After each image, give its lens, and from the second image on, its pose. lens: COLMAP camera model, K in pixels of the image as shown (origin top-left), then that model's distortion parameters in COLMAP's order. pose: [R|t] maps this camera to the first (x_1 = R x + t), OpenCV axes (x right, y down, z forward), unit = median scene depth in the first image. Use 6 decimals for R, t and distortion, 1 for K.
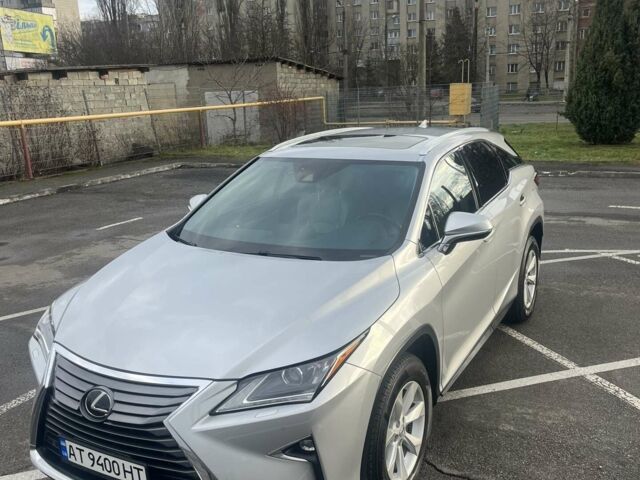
lens RADIAL K [[639.1, 0, 320.3], [0, 639.1, 243.1], [0, 0, 1]] dist [0.026517, 0.000000]
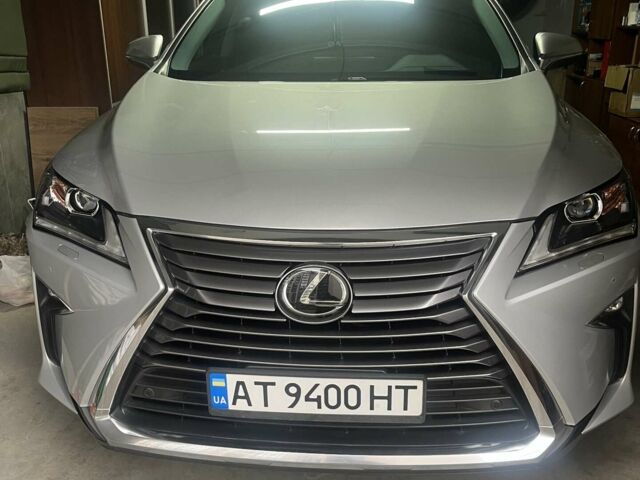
lens RADIAL K [[645.4, 0, 314.5], [0, 645.4, 239.0], [0, 0, 1]] dist [-0.003632, 0.000000]
pose [[0.903929, -0.109133, 0.413525, -0.328266], [0.077305, 0.992661, 0.092991, 0.086970], [-0.420638, -0.052090, 0.905732, 0.283949]]
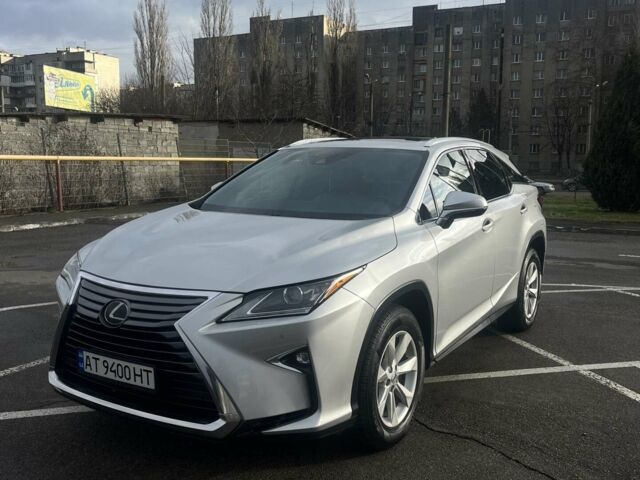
lens RADIAL K [[639.1, 0, 323.6], [0, 639.1, 243.6], [0, 0, 1]] dist [0.026517, 0.000000]
pose [[0.998312, 0.050817, -0.028118, 0.019887], [-0.053617, 0.992495, -0.109906, 0.133916], [0.022322, 0.111228, 0.993544, -0.057484]]
